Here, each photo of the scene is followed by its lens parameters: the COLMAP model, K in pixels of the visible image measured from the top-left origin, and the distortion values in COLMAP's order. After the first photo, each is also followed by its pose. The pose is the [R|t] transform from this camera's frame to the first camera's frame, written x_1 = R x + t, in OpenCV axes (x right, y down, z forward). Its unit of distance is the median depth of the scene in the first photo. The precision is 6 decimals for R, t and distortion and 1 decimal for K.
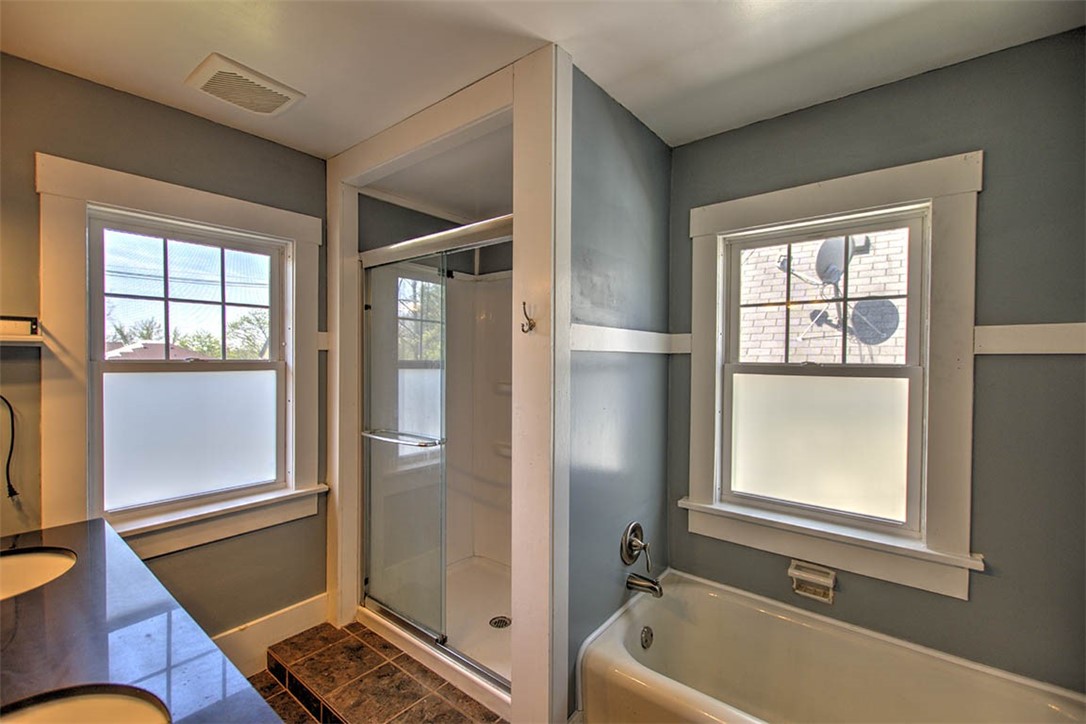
lens RADIAL K [[466.7, 0, 539.5], [0, 466.7, 365.4], [0, 0, 1]] dist [0.000046, 0.000003]
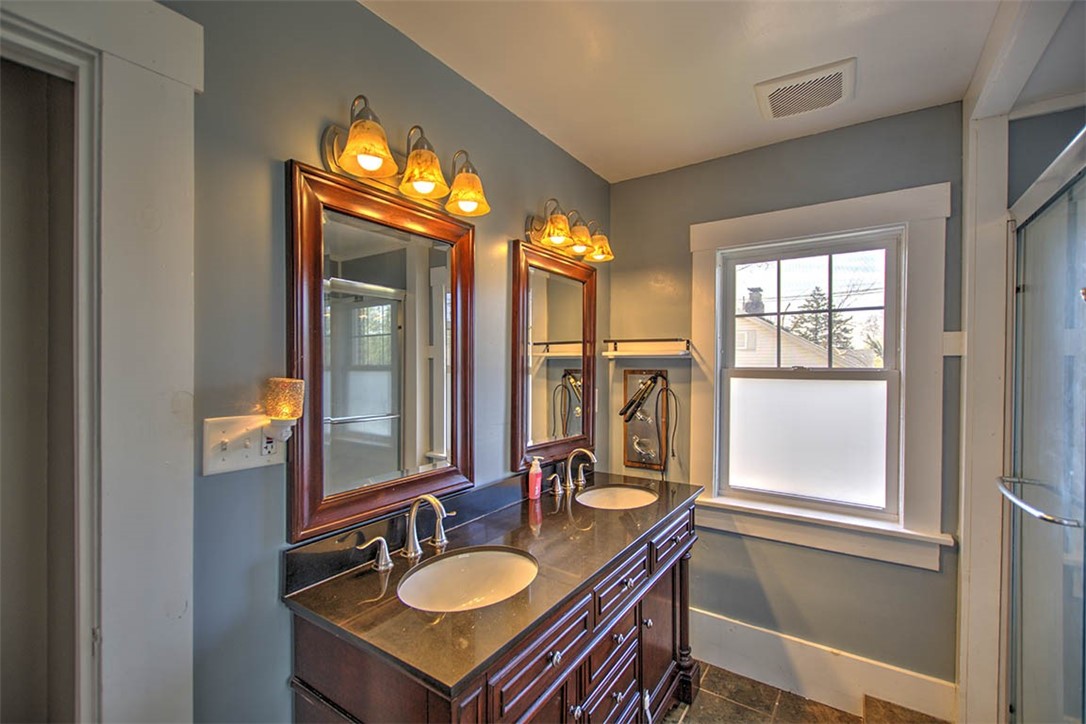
lens RADIAL K [[466.7, 0, 539.5], [0, 466.7, 365.4], [0, 0, 1]] dist [0.000046, 0.000003]
pose [[0.079154, -0.001358, -0.996862, 0.249416], [-0.017508, 0.999843, -0.002752, -0.004193], [0.996709, 0.017671, 0.079117, 0.307368]]
